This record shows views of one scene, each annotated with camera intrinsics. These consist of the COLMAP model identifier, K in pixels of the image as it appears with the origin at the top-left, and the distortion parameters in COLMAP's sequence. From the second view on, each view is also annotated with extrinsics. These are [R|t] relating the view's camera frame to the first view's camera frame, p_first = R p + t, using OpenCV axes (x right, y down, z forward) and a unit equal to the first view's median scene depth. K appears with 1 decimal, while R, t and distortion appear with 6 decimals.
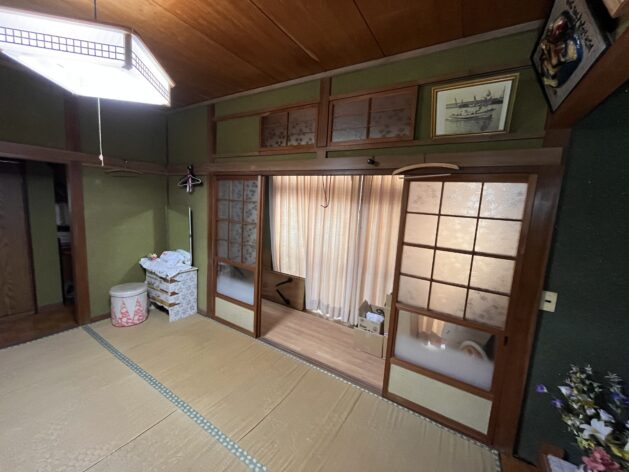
lens RADIAL K [[252.0, 0, 312.8], [0, 252.0, 235.5], [0, 0, 1]] dist [-0.003197, -0.000331]
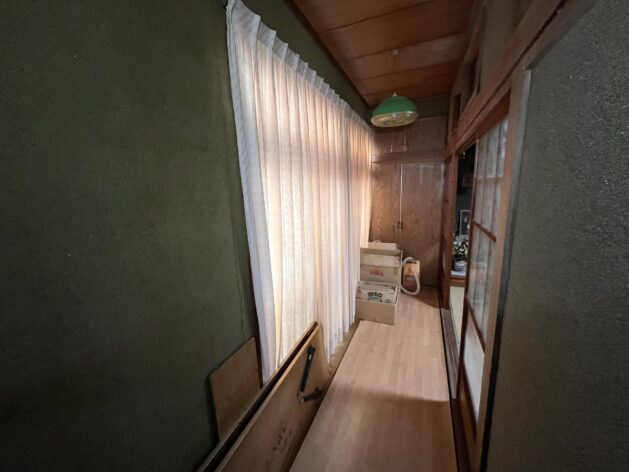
lens RADIAL K [[252.0, 0, 312.8], [0, 252.0, 235.5], [0, 0, 1]] dist [-0.003197, -0.000331]
pose [[-0.149338, -0.247850, 0.957219, -0.607258], [0.163461, 0.948567, 0.271111, -0.194337], [-0.975181, 0.196955, -0.101143, 1.247882]]
